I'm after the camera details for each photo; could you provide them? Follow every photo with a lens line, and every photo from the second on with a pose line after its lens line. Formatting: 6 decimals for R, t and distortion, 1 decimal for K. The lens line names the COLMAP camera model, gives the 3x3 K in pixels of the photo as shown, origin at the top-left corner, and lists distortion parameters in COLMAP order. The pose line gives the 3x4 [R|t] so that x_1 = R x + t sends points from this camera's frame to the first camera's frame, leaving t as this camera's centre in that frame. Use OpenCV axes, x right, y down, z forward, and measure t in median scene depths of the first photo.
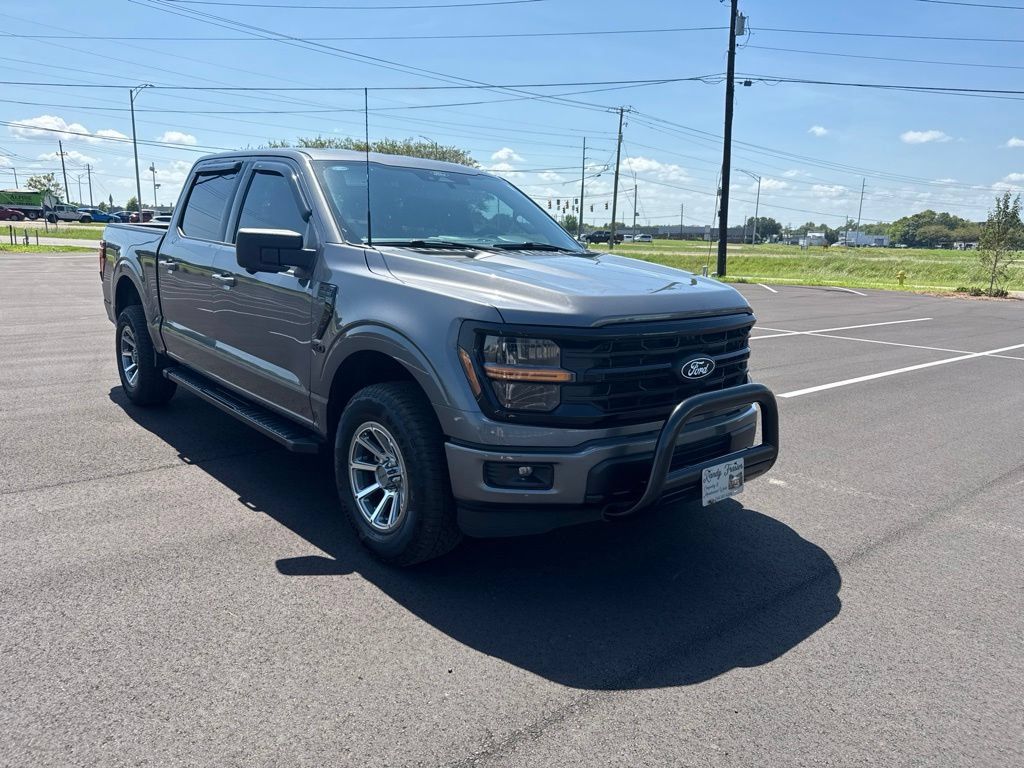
lens RADIAL K [[719.2, 0, 513.6], [0, 719.2, 384.9], [0, 0, 1]] dist [0.030399, -0.038433]
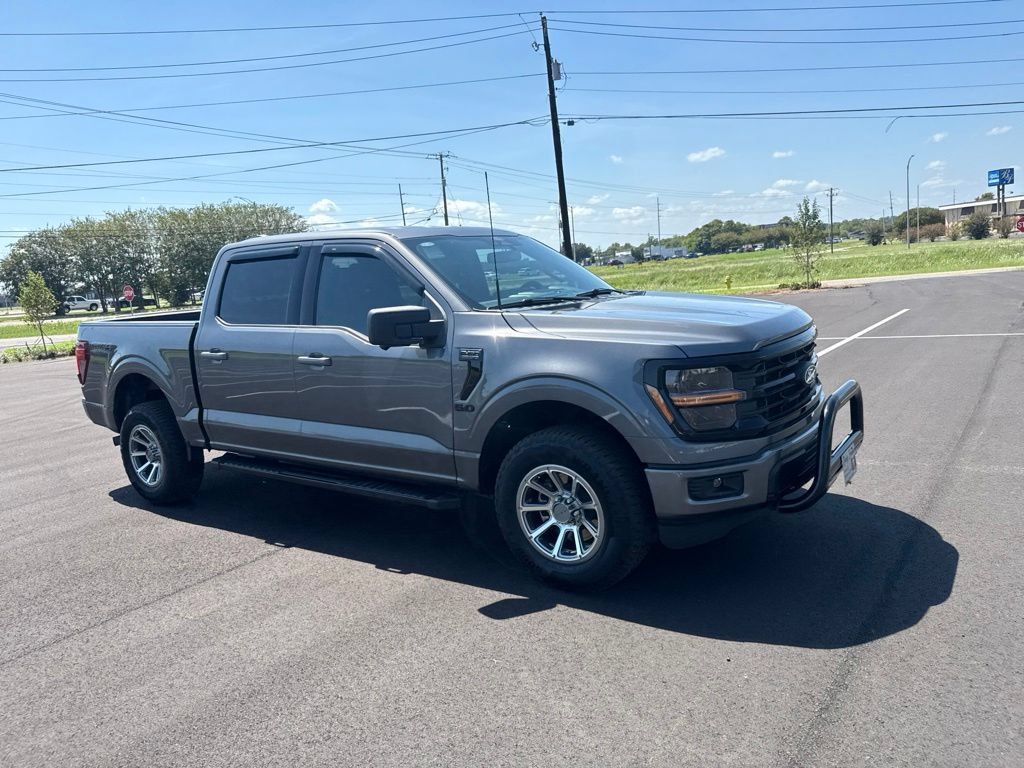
lens RADIAL K [[713.8, 0, 503.4], [0, 713.8, 383.2], [0, 0, 1]] dist [0.066404, -0.096187]
pose [[0.968621, -0.146172, 0.201013, -0.410650], [0.157402, 0.986684, -0.040981, -0.034085], [-0.192346, 0.071335, 0.978731, -0.061471]]
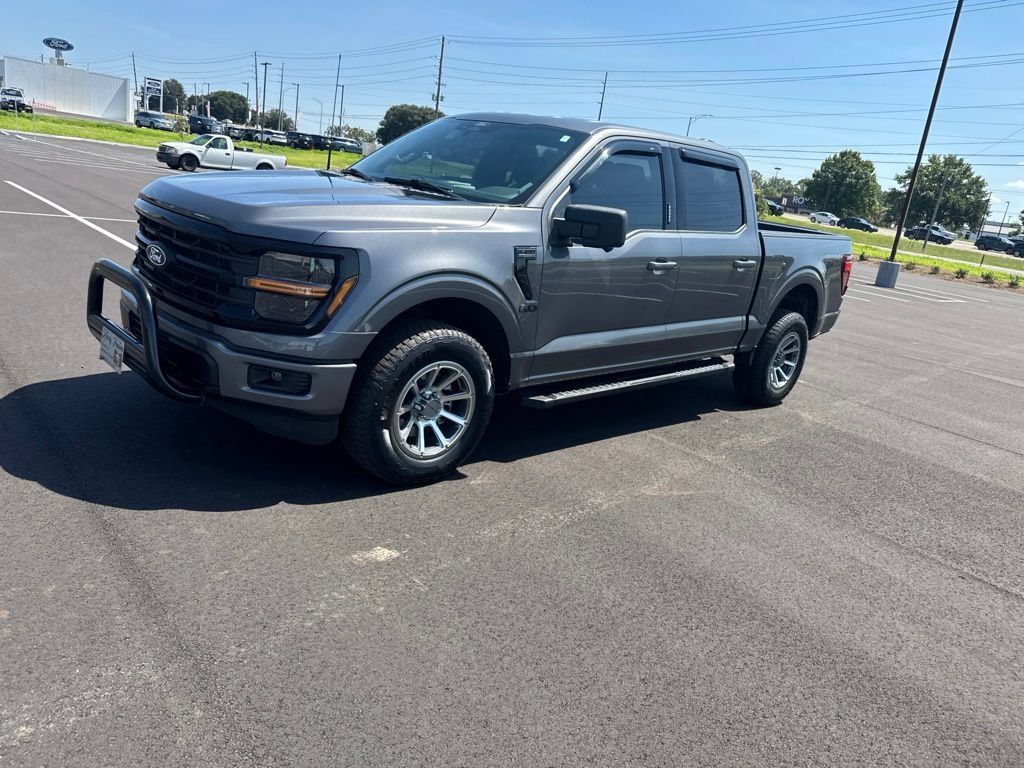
lens RADIAL K [[724.8, 0, 515.7], [0, 724.8, 389.1], [0, 0, 1]] dist [0.000643, -0.004950]
pose [[0.053127, 0.255787, -0.965272, 1.190663], [-0.341246, 0.913095, 0.223179, -0.228662], [0.938471, 0.317539, 0.135796, 1.222942]]
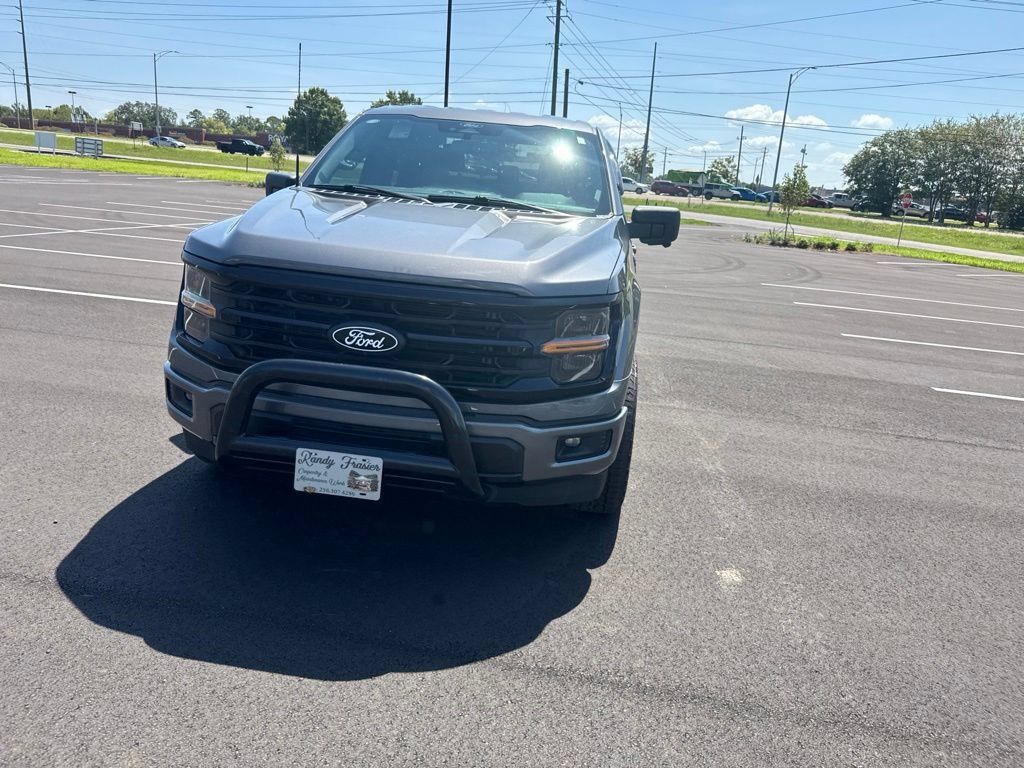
lens RADIAL K [[715.9, 0, 511.4], [0, 715.9, 381.9], [0, 0, 1]] dist [0.053111, -0.076916]
pose [[0.661022, 0.224269, -0.716068, 0.836830], [-0.211319, 0.971305, 0.109133, -0.086850], [0.719996, 0.079179, 0.689447, 0.476302]]
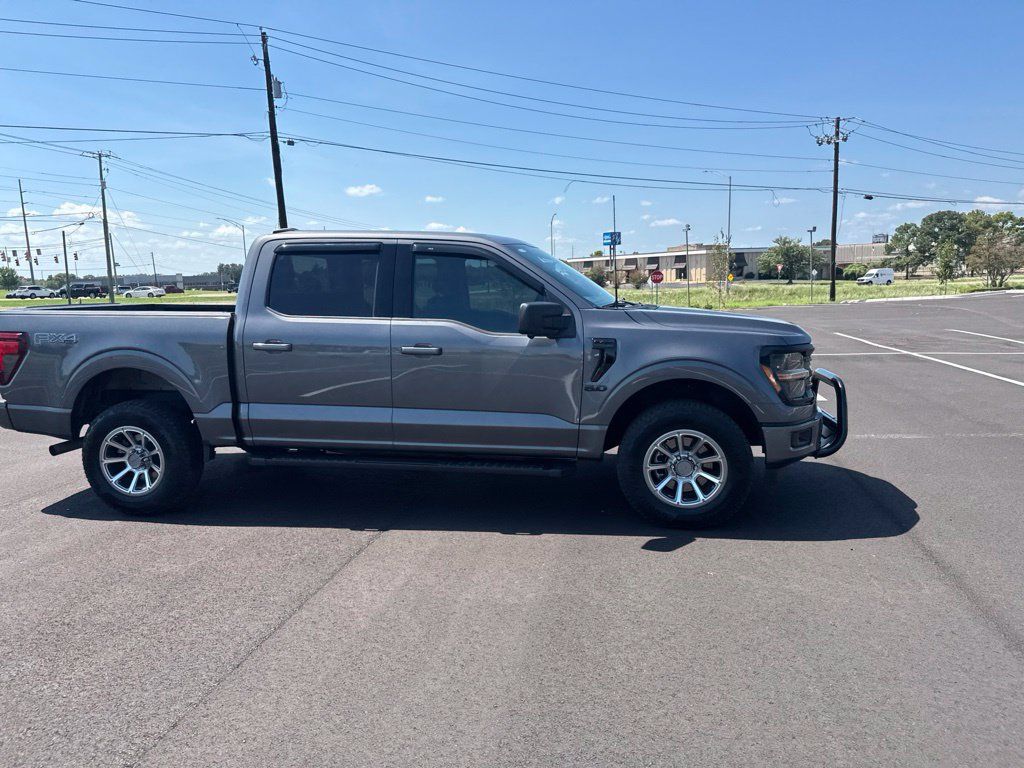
lens RADIAL K [[713.8, 0, 503.4], [0, 713.8, 383.2], [0, 0, 1]] dist [0.066404, -0.096187]
pose [[0.777722, -0.135943, 0.613733, -1.156299], [0.174611, 0.984632, -0.003168, -0.083581], [-0.603871, 0.109629, 0.789507, 0.081403]]
